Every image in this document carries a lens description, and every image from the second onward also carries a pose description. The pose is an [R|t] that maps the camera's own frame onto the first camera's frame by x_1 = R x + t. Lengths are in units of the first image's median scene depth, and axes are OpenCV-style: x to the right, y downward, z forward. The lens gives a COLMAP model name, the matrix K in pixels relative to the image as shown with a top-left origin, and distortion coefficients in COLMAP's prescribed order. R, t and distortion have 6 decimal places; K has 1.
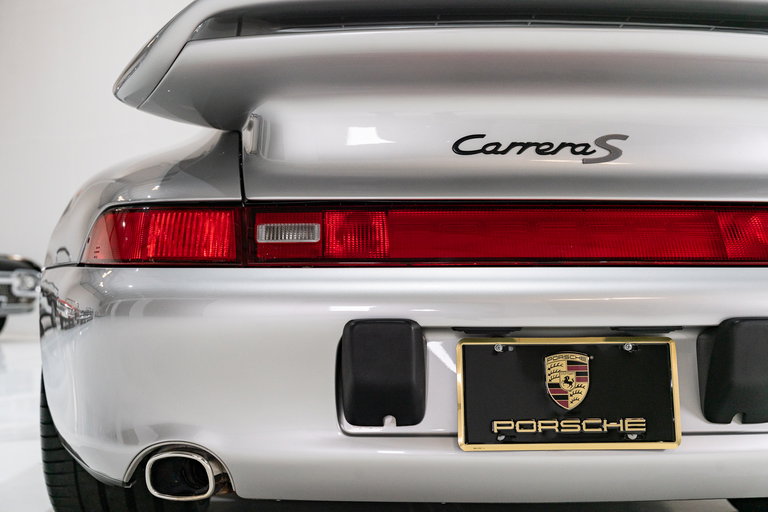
lens RADIAL K [[1170.9, 0, 384.0], [0, 1170.9, 256.0], [0, 0, 1]] dist [0.187347, 0.030219]
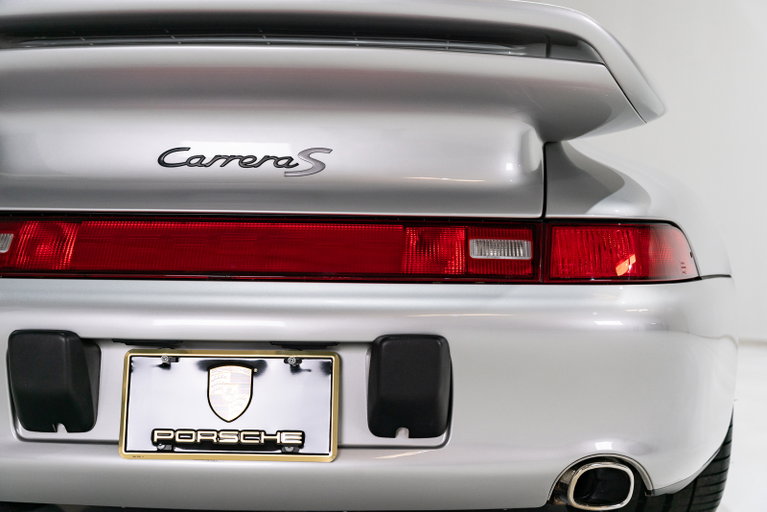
lens RADIAL K [[1135.6, 0, 383.1], [0, 1135.6, 333.7], [0, 0, 1]] dist [-0.018971, 0.596567]
pose [[0.991074, 0.019678, -0.131856, 0.396533], [-0.012680, 0.998477, 0.053701, 0.001483], [0.132712, -0.051550, 0.989813, 0.055020]]
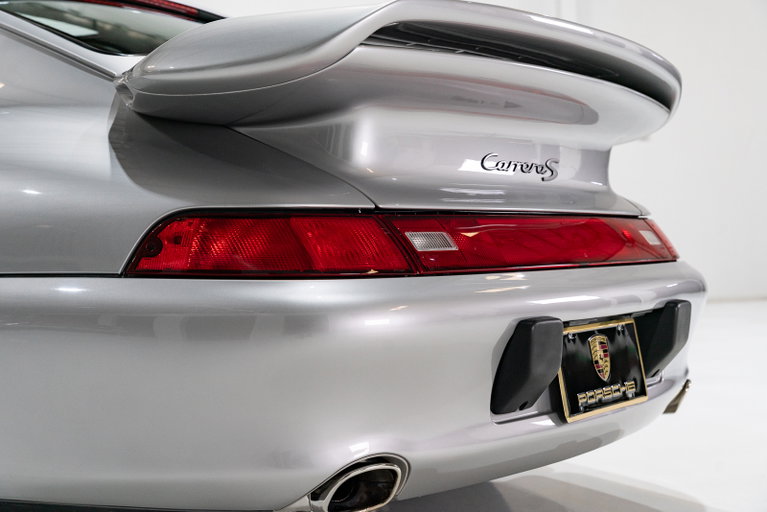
lens RADIAL K [[1169.4, 0, 383.5], [0, 1169.4, 256.0], [0, 0, 1]] dist [0.187347, 0.030219]
pose [[0.643441, -0.019539, 0.765246, -0.905553], [0.016191, 0.999798, 0.011914, -0.019226], [-0.765324, 0.004724, 0.643628, 0.358585]]
